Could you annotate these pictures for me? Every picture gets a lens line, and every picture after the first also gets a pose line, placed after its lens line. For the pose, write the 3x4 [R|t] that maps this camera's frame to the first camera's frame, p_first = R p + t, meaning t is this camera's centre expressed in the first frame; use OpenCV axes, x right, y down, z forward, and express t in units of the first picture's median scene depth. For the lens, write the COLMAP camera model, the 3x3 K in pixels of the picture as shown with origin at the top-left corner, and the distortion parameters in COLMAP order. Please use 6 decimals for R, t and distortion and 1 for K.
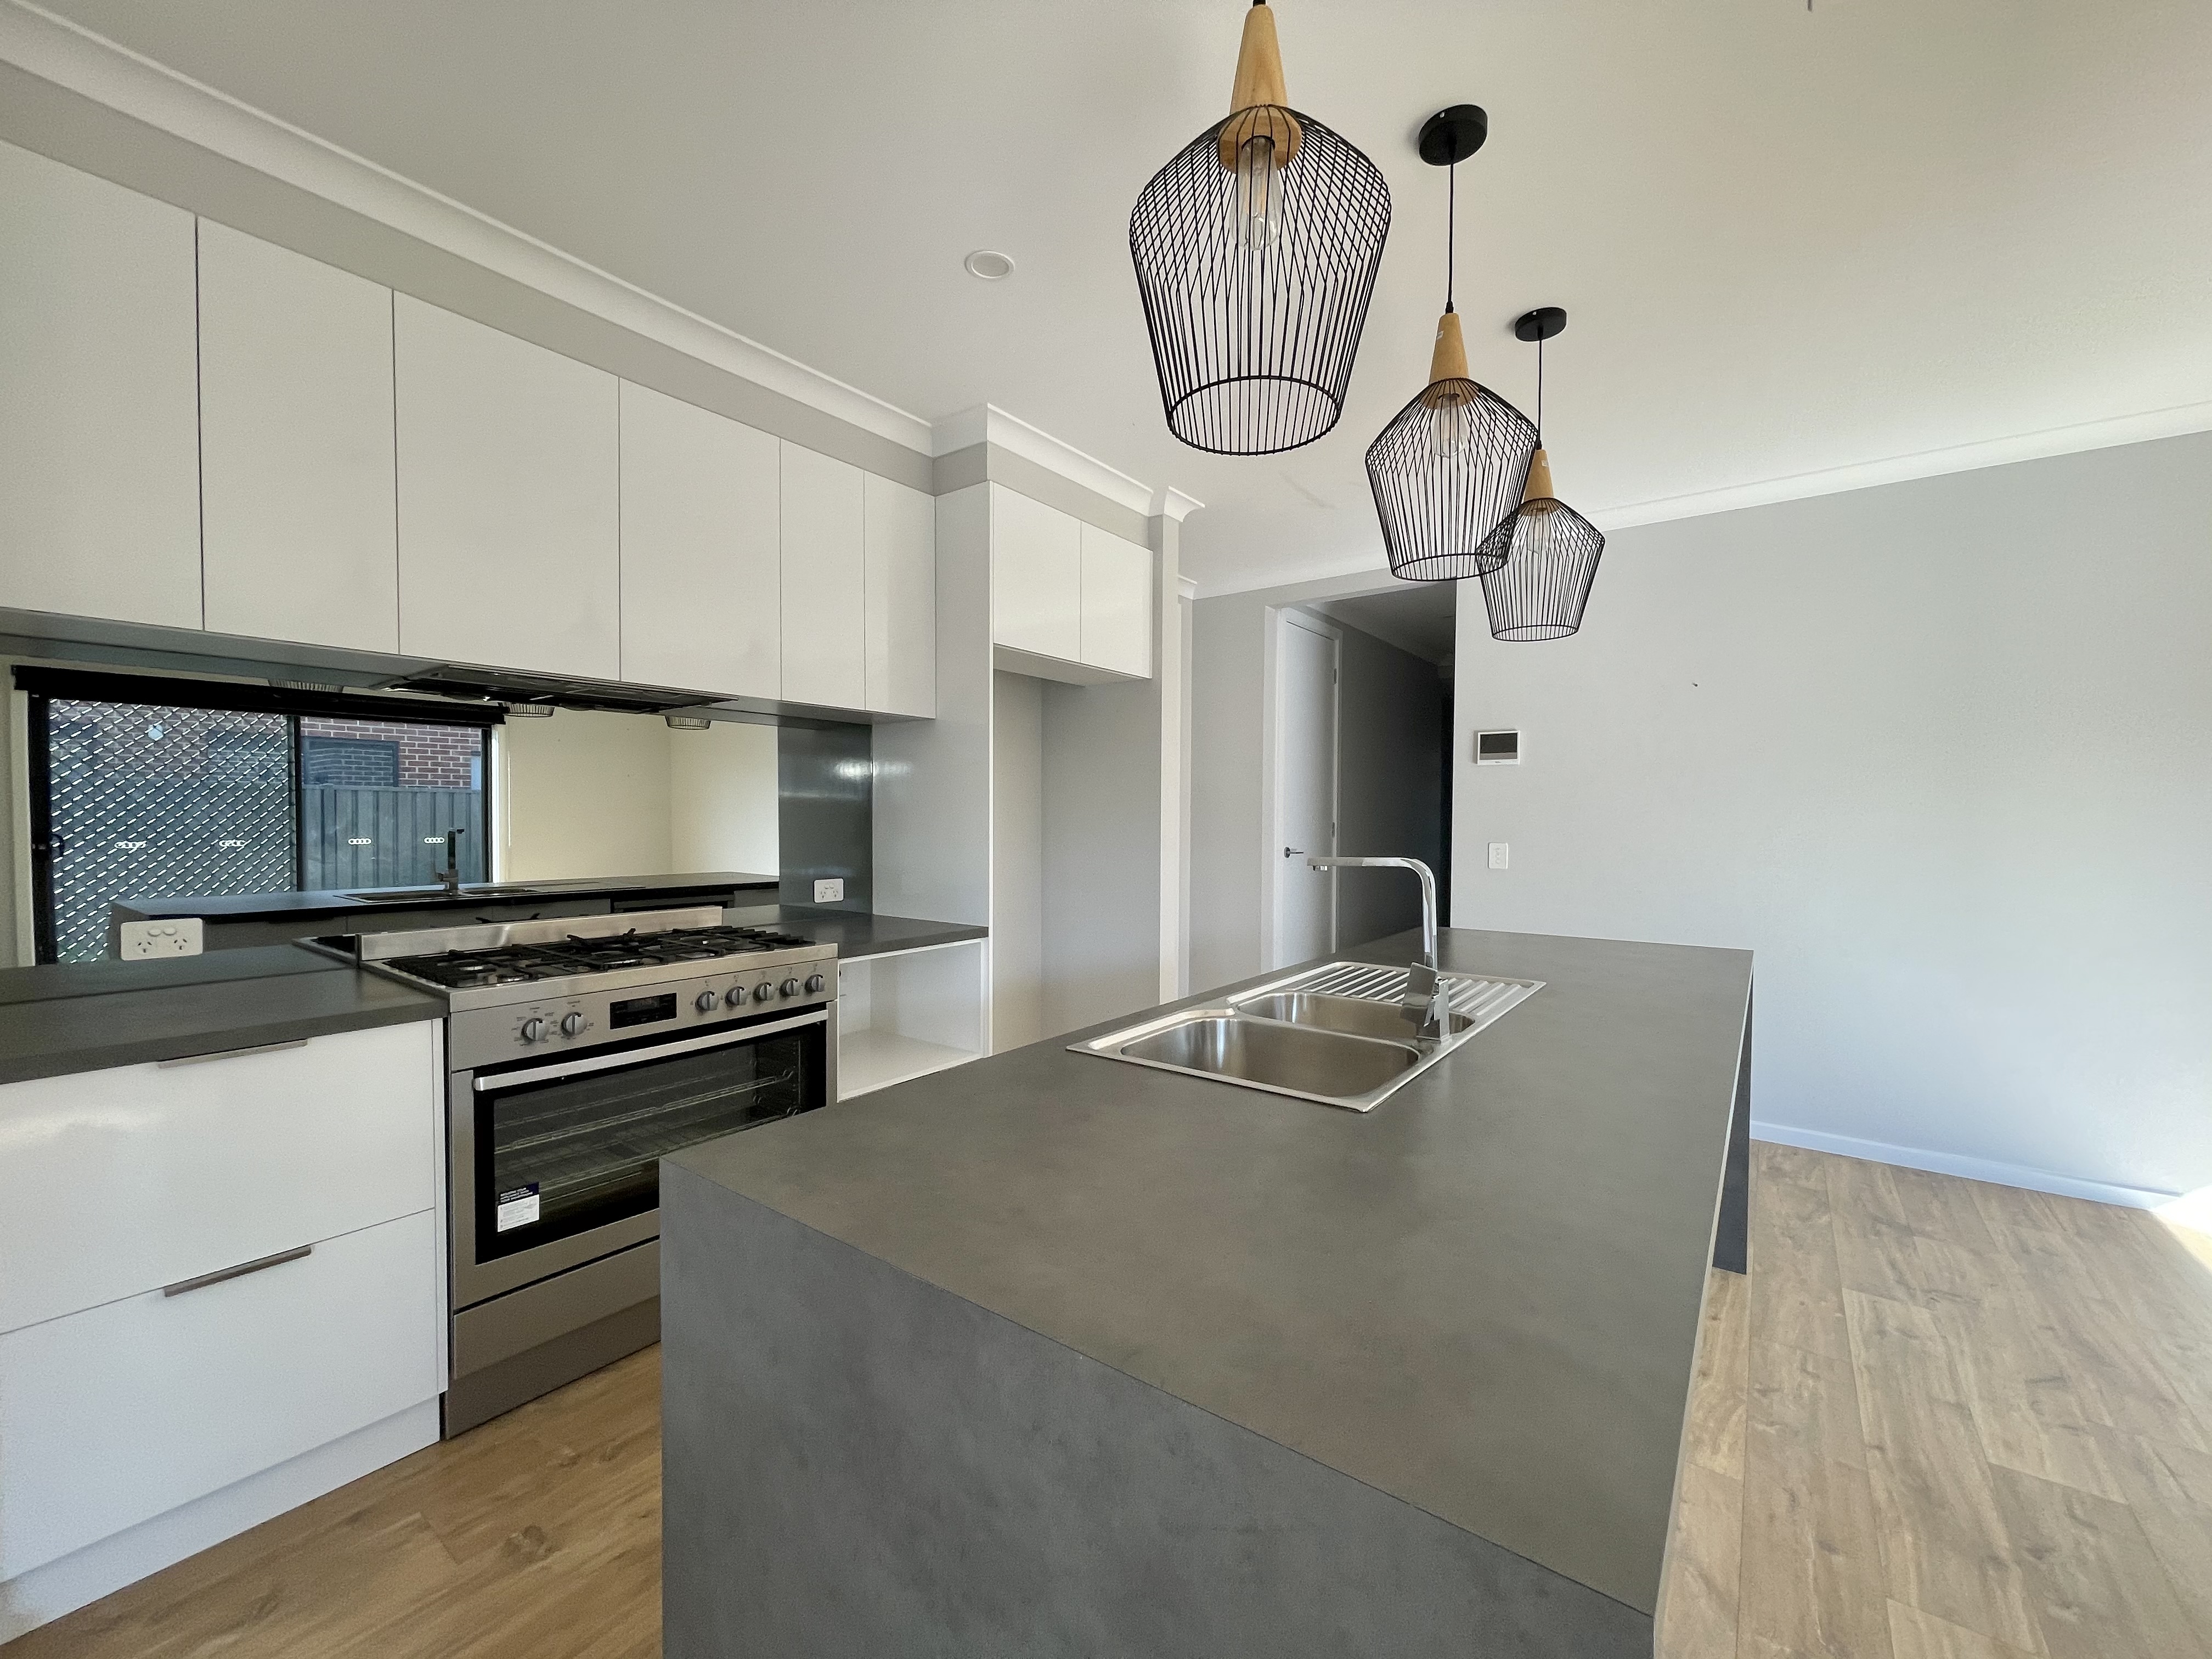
lens RADIAL K [[896.2, 0, 1107.0], [0, 896.2, 838.3], [0, 0, 1]] dist [-0.000113, -0.000166]
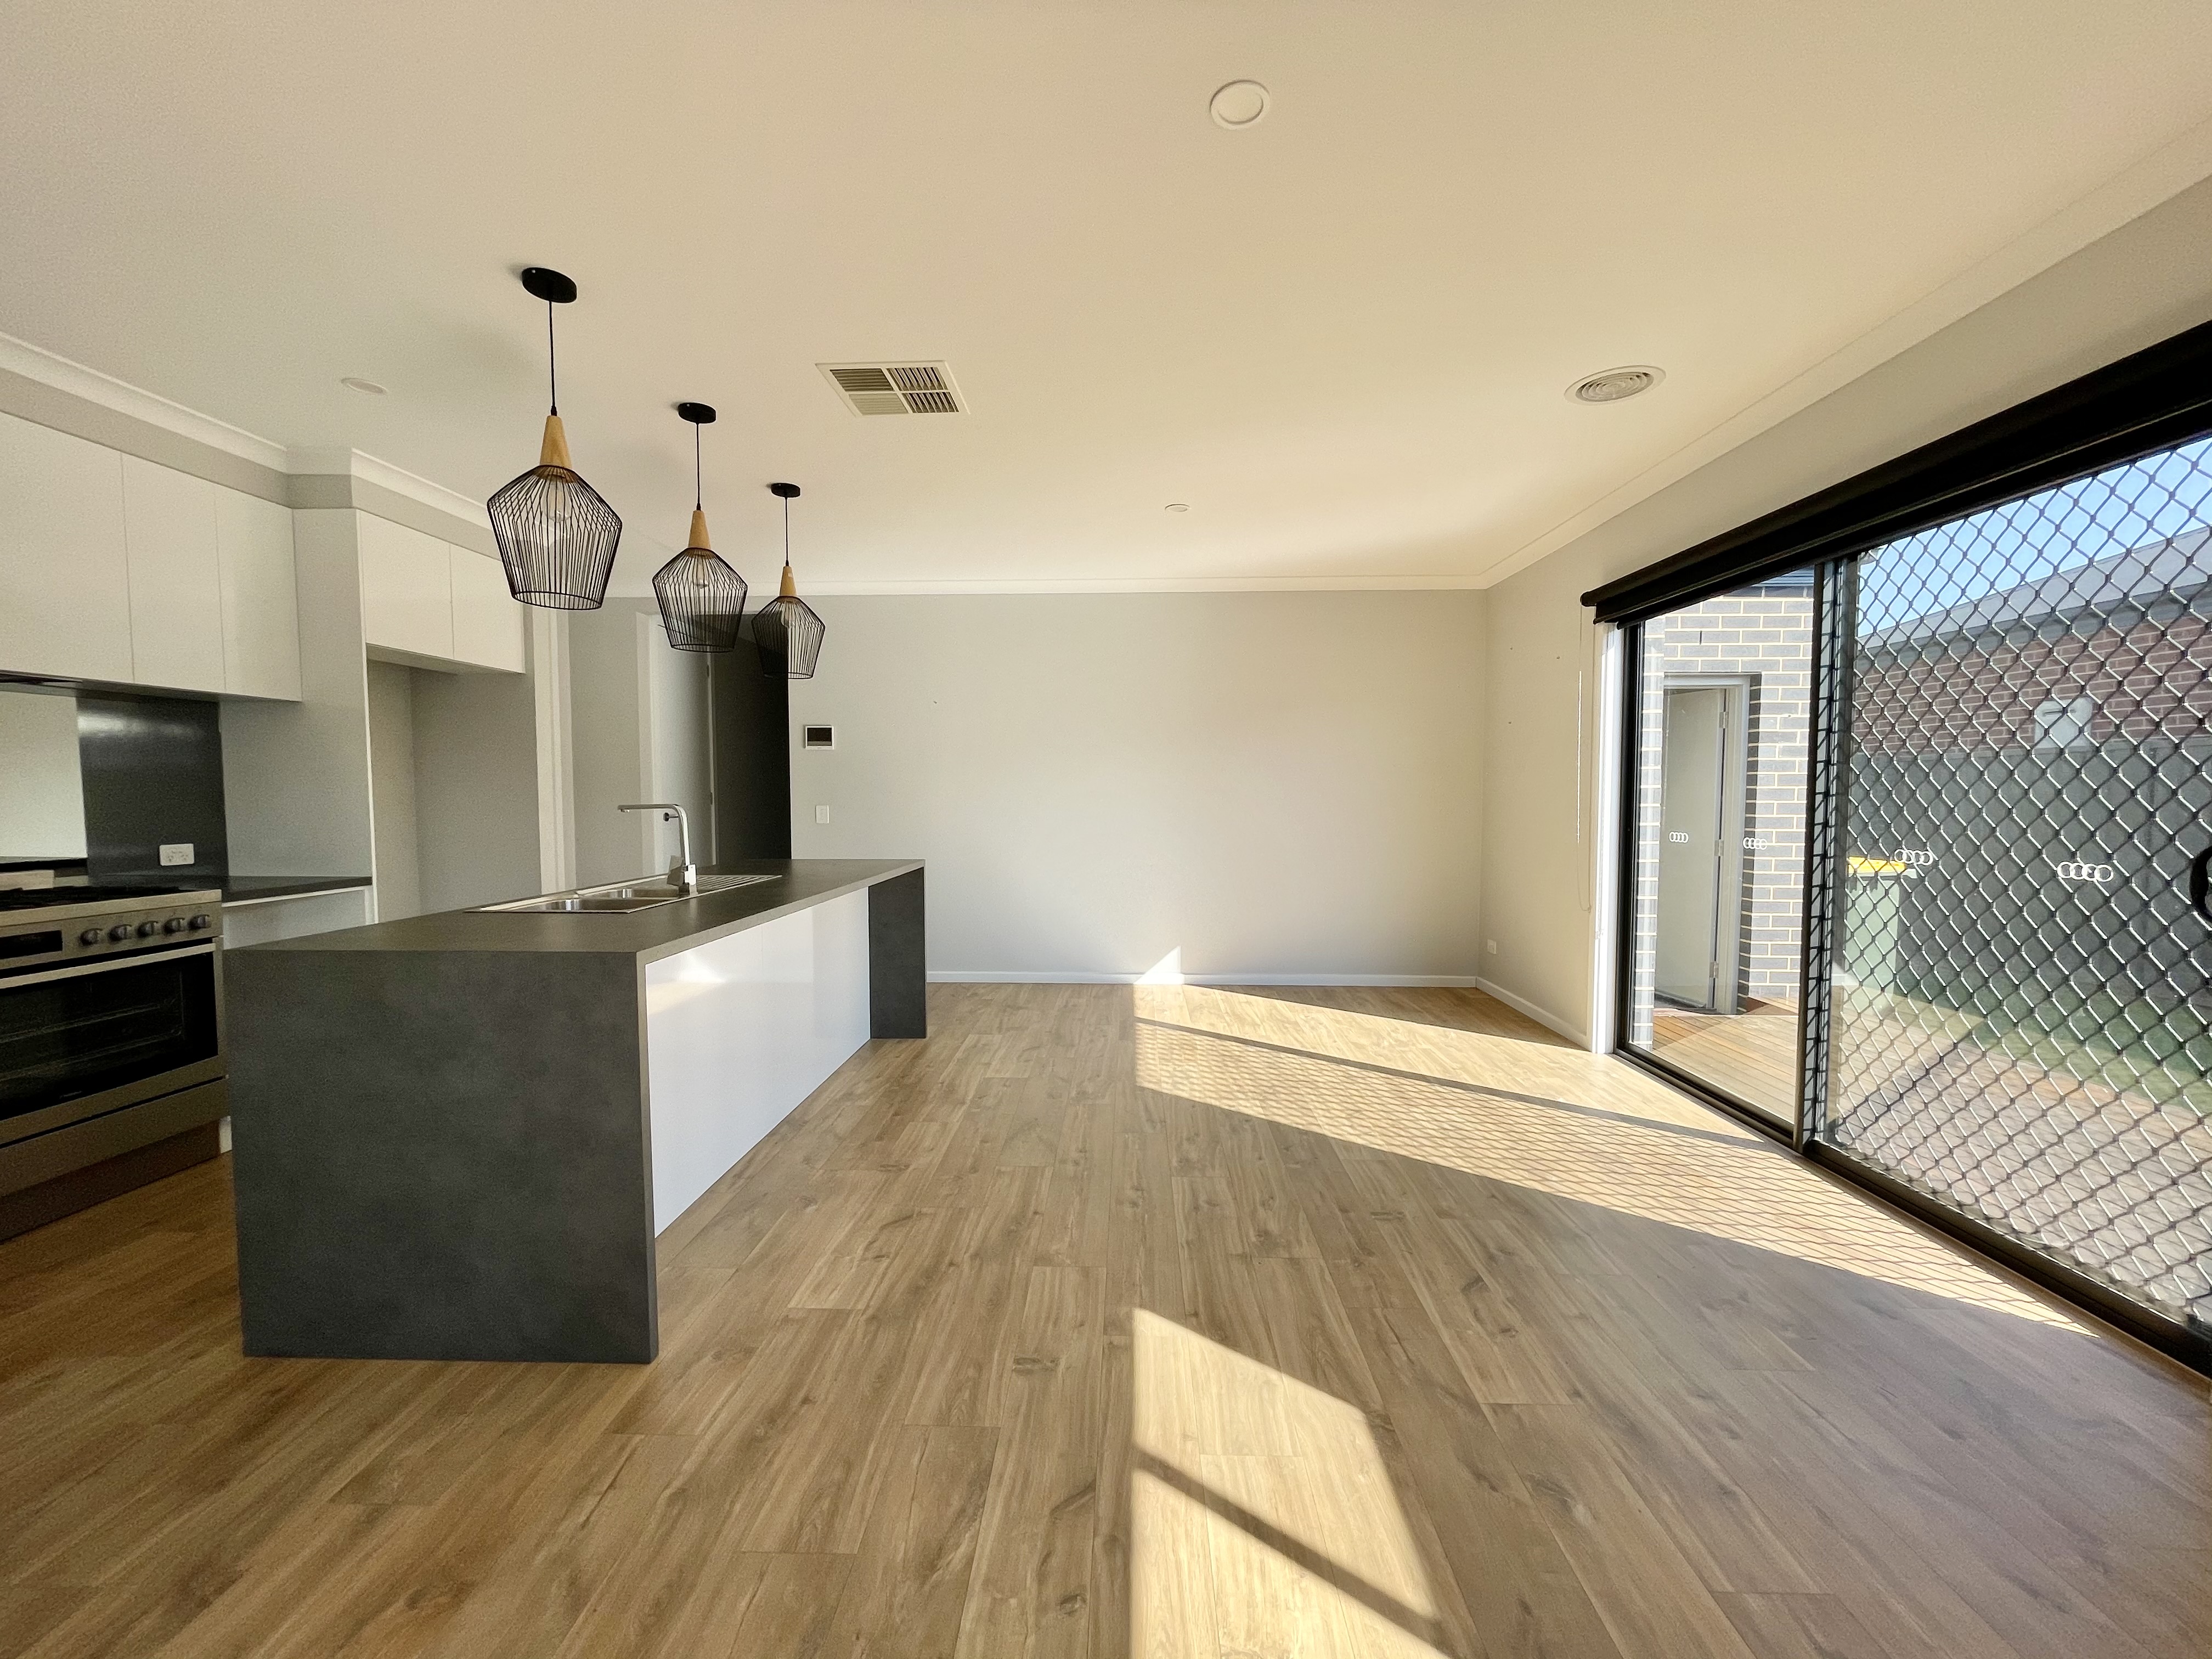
lens RADIAL K [[896.2, 0, 1107.0], [0, 896.2, 838.3], [0, 0, 1]] dist [-0.000113, -0.000166]
pose [[0.821096, -0.034876, 0.569723, -0.002231], [0.019225, 0.999255, 0.033464, 0.025212], [-0.570466, -0.016524, 0.821155, -0.570896]]
